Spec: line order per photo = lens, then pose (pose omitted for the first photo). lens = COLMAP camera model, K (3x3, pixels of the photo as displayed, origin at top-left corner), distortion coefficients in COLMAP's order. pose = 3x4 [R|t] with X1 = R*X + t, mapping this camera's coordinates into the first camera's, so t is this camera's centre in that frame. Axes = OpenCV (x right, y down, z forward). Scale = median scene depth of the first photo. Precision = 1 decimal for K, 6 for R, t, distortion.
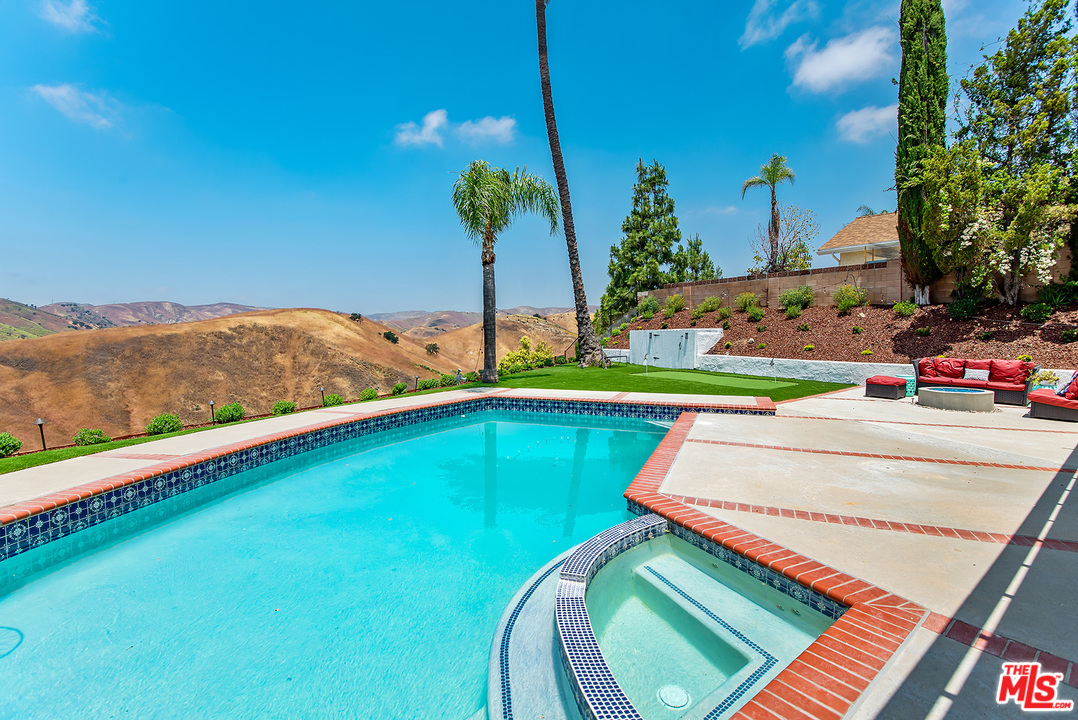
lens RADIAL K [[489.9, 0, 548.3], [0, 489.9, 345.6], [0, 0, 1]] dist [-0.004438, -0.004413]
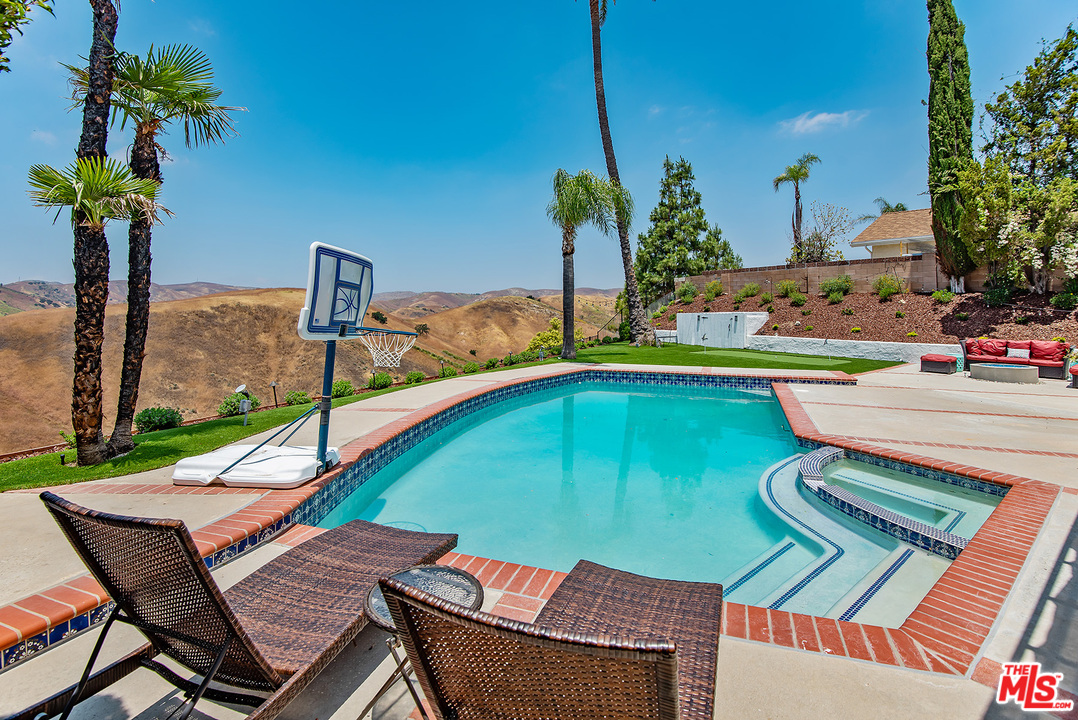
lens RADIAL K [[495.7, 0, 519.0], [0, 495.7, 292.5], [0, 0, 1]] dist [0.008168, -0.008396]
pose [[0.999921, 0.007091, -0.010388, -0.179437], [-0.007791, 0.997585, -0.069024, 0.002999], [0.009874, 0.069100, 0.997561, -0.123113]]
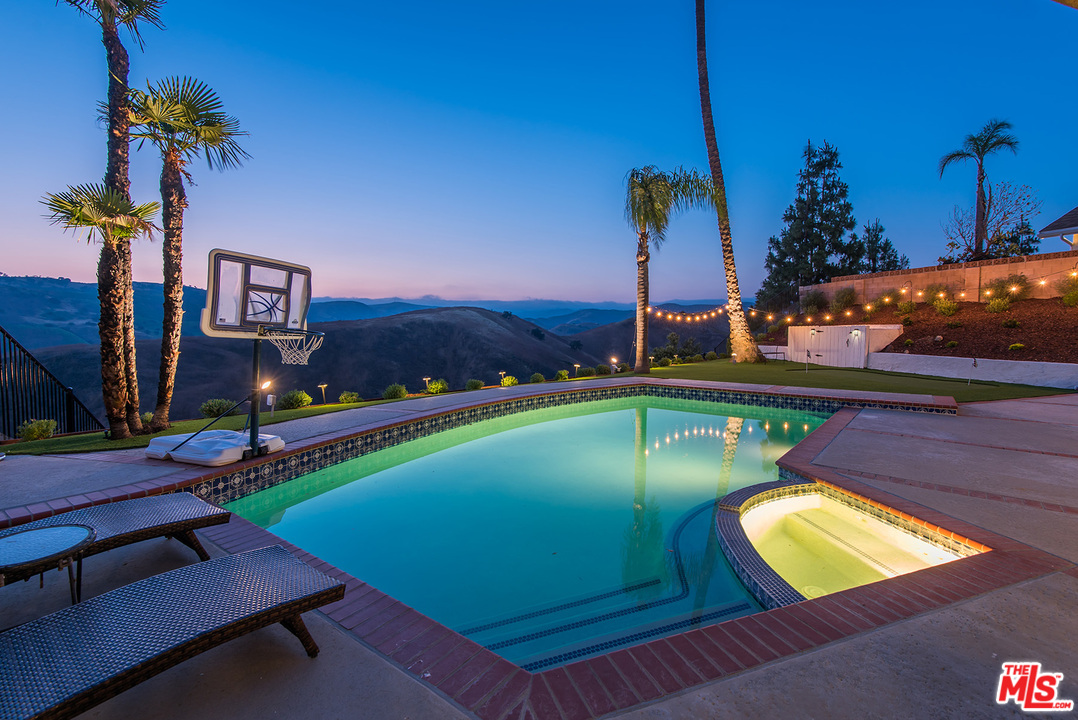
lens RADIAL K [[495.7, 0, 538.9], [0, 495.7, 349.2], [0, 0, 1]] dist [0.008168, -0.008396]
pose [[0.953182, 0.022177, -0.301583, -0.007018], [-0.018852, 0.999725, 0.013931, 0.010522], [0.301809, -0.007594, 0.953338, -0.074697]]
